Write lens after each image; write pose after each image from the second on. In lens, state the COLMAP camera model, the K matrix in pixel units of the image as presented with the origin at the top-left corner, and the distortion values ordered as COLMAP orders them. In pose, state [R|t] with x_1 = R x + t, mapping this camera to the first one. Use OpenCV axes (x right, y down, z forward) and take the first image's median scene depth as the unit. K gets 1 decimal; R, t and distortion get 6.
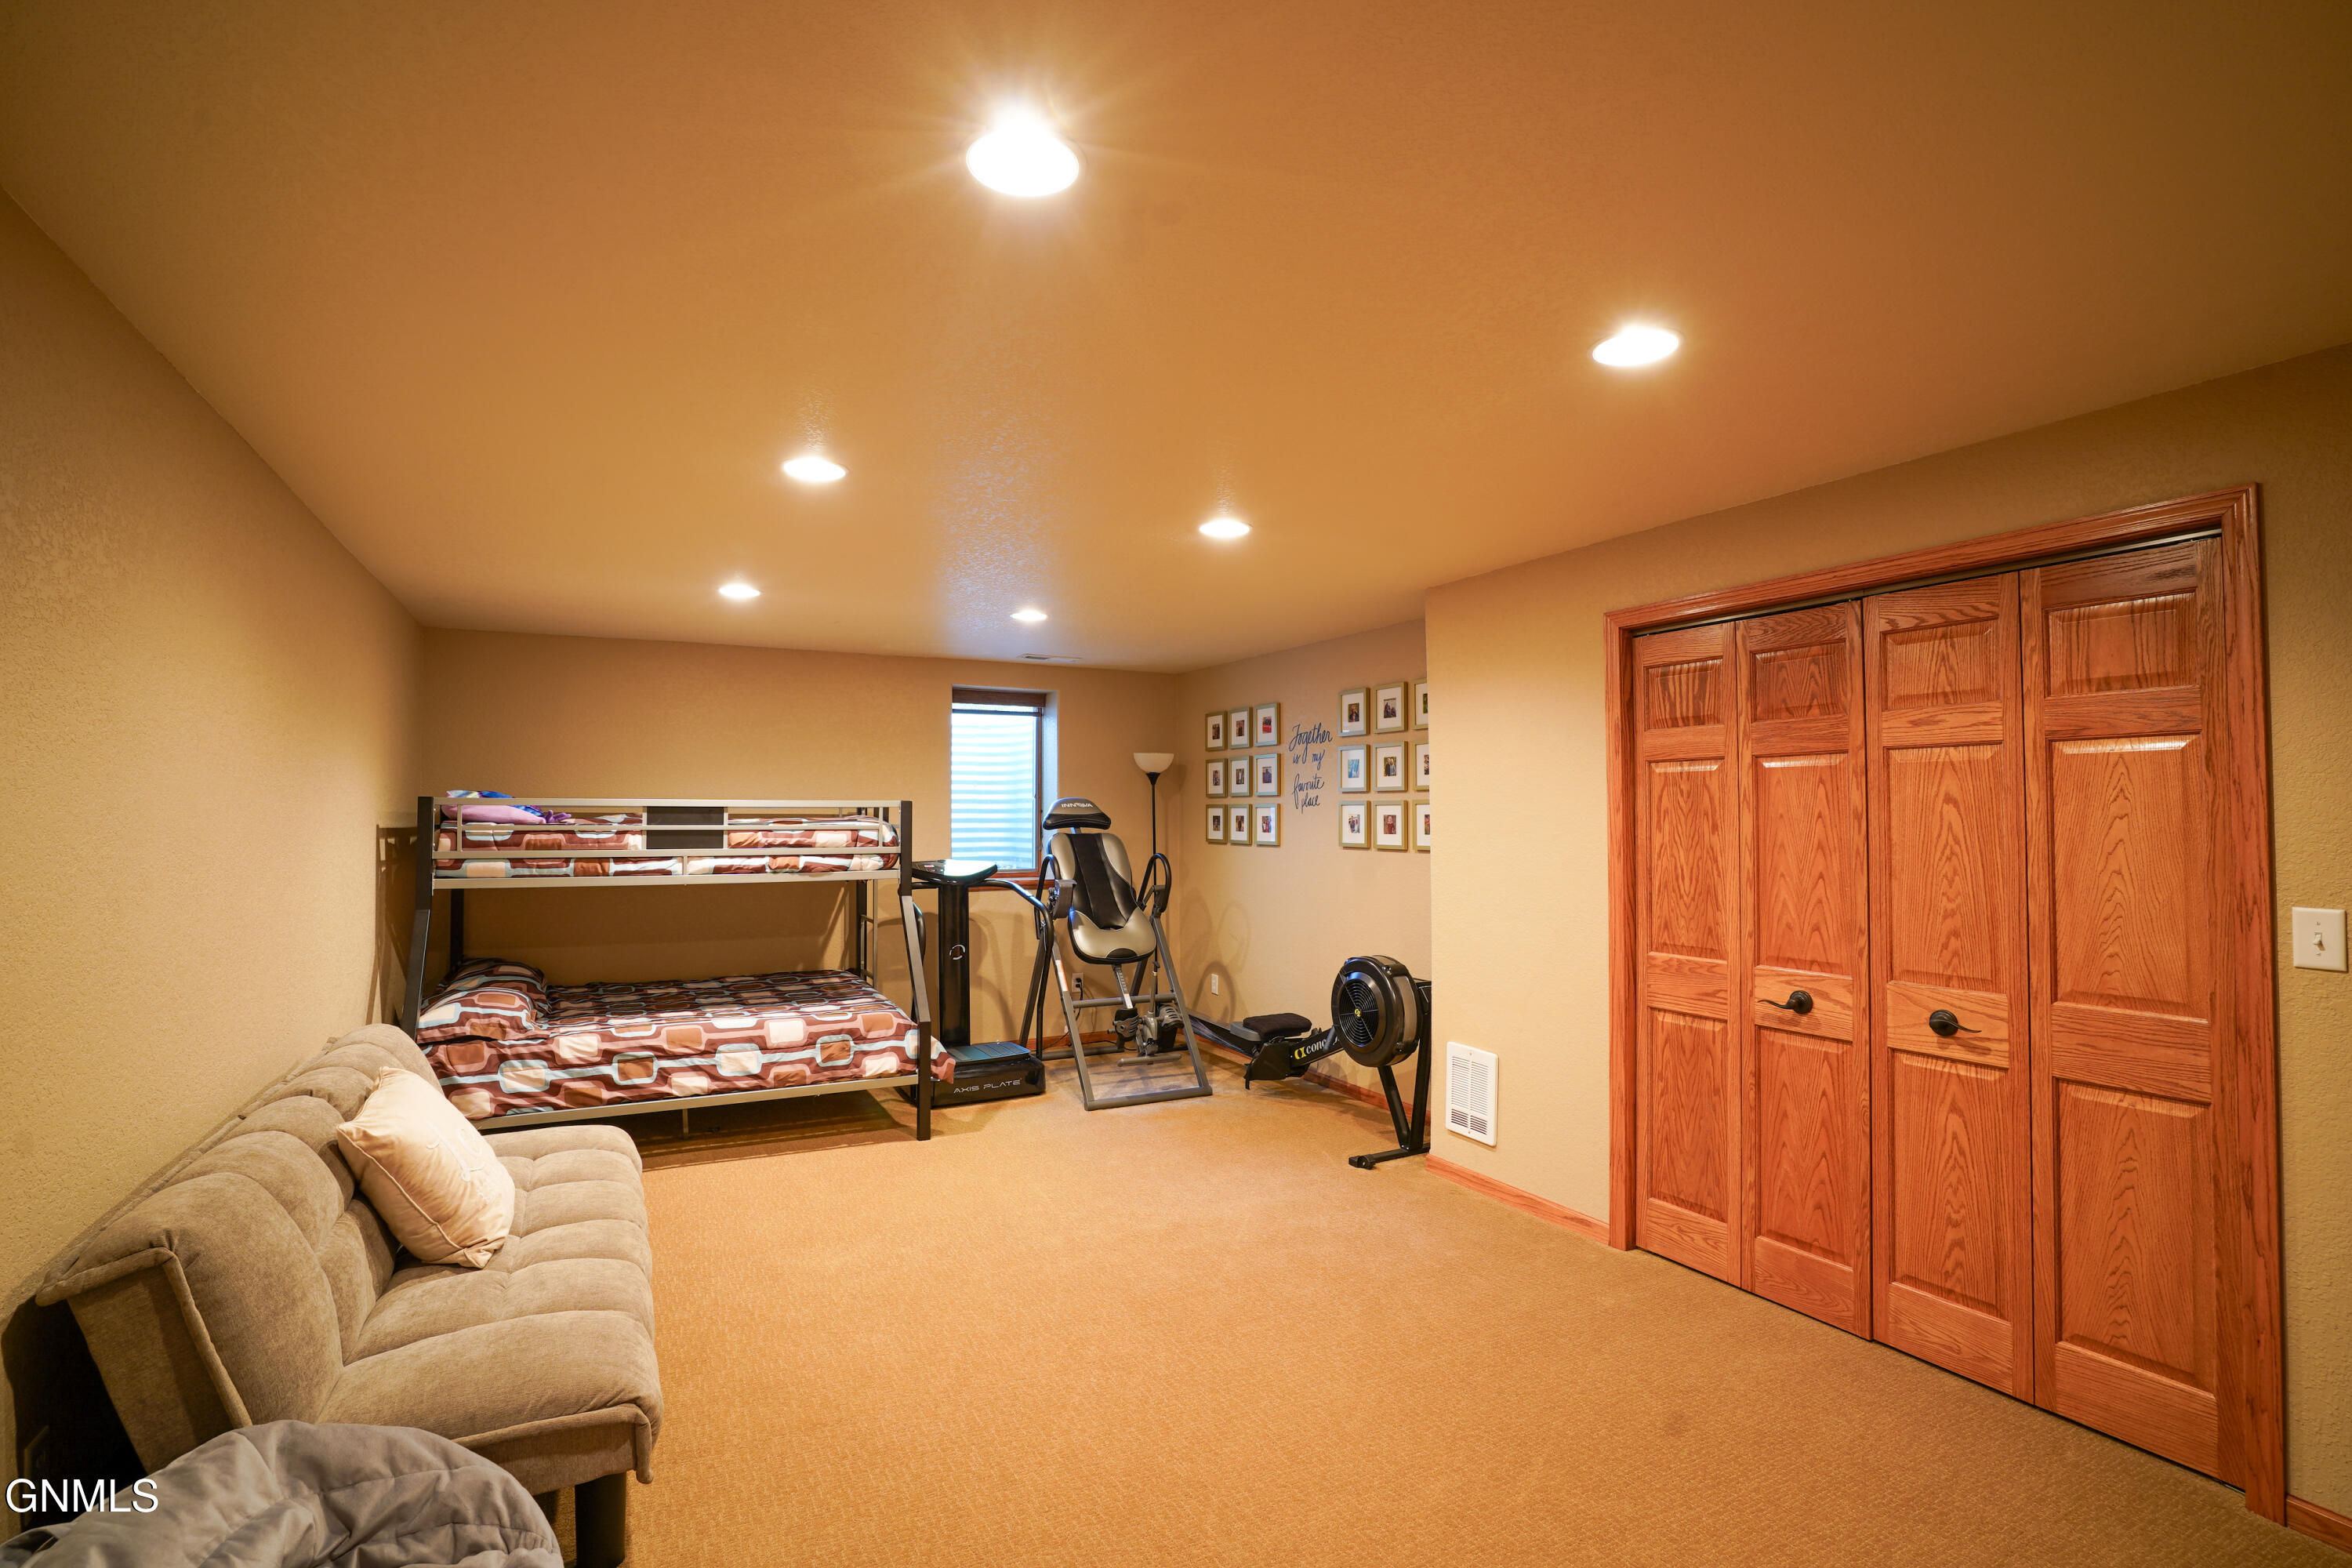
lens RADIAL K [[1075.9, 0, 1180.8], [0, 1075.9, 794.5], [0, 0, 1]] dist [-0.017055, -0.000183]
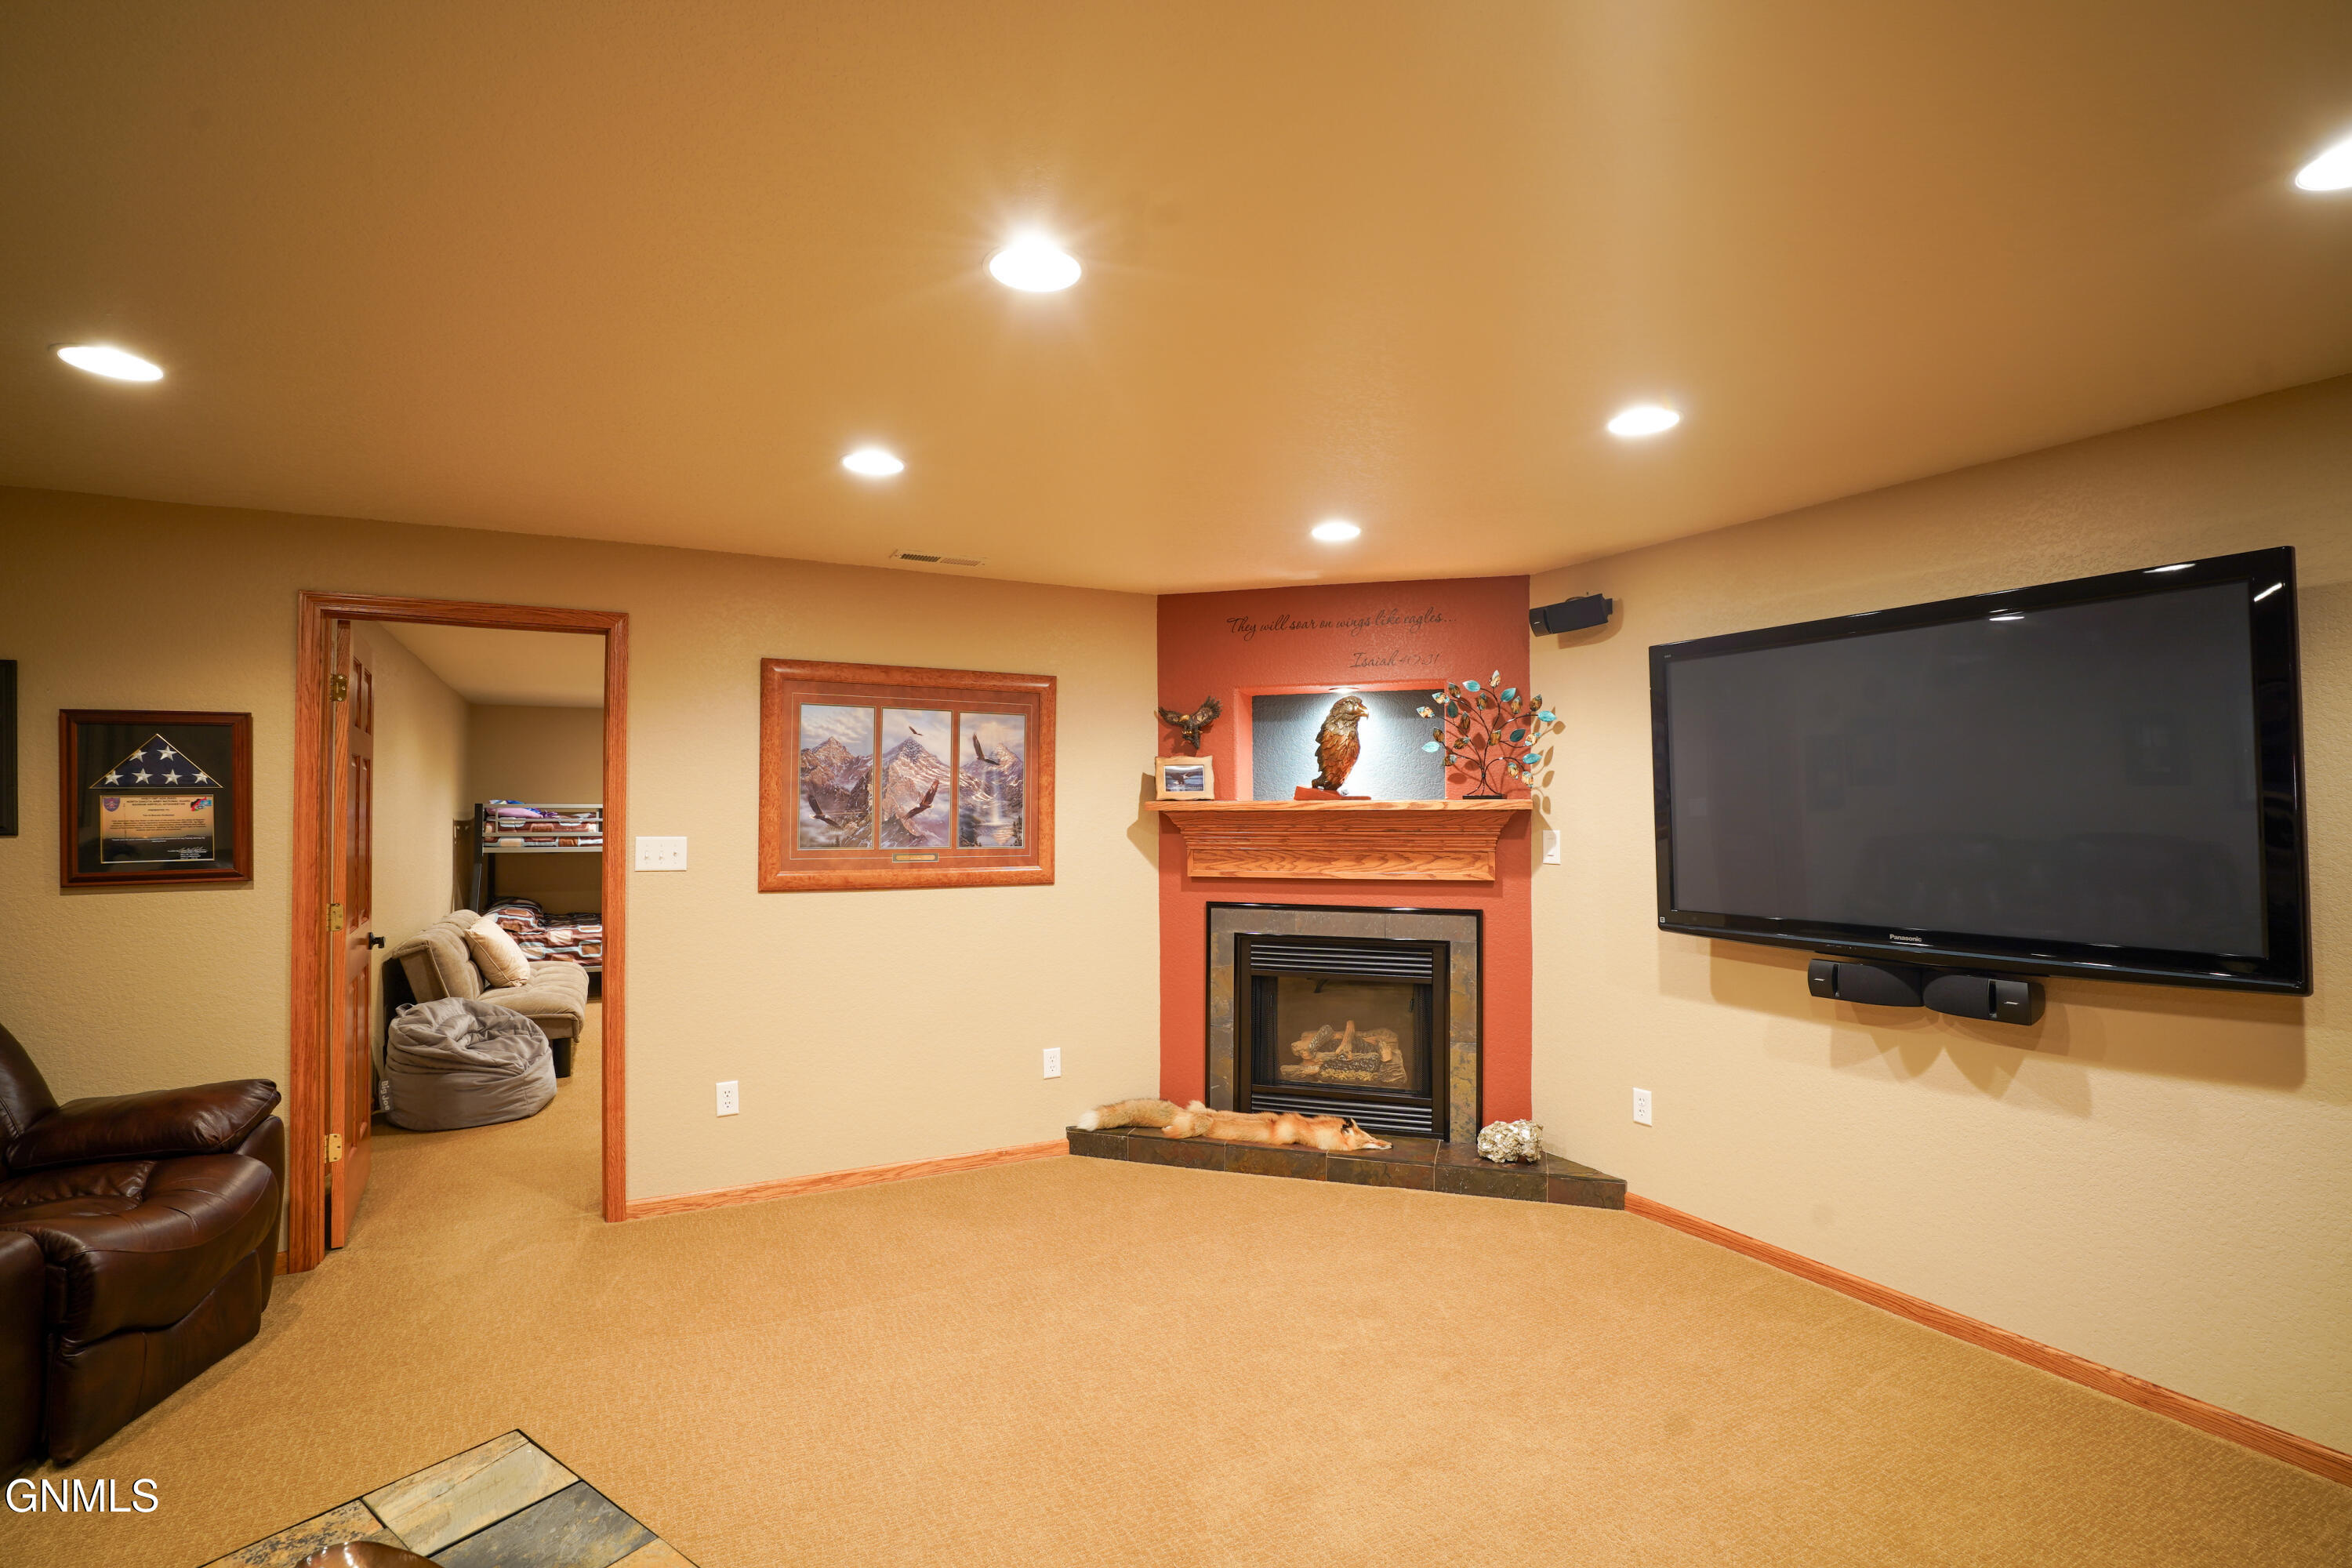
lens RADIAL K [[1075.9, 0, 1169.9], [0, 1075.9, 787.7], [0, 0, 1]] dist [-0.017055, -0.000183]
pose [[0.999980, -0.004159, -0.004822, 0.505996], [0.004140, 0.999984, -0.003856, -0.013111], [0.004838, 0.003836, 0.999981, -0.855756]]
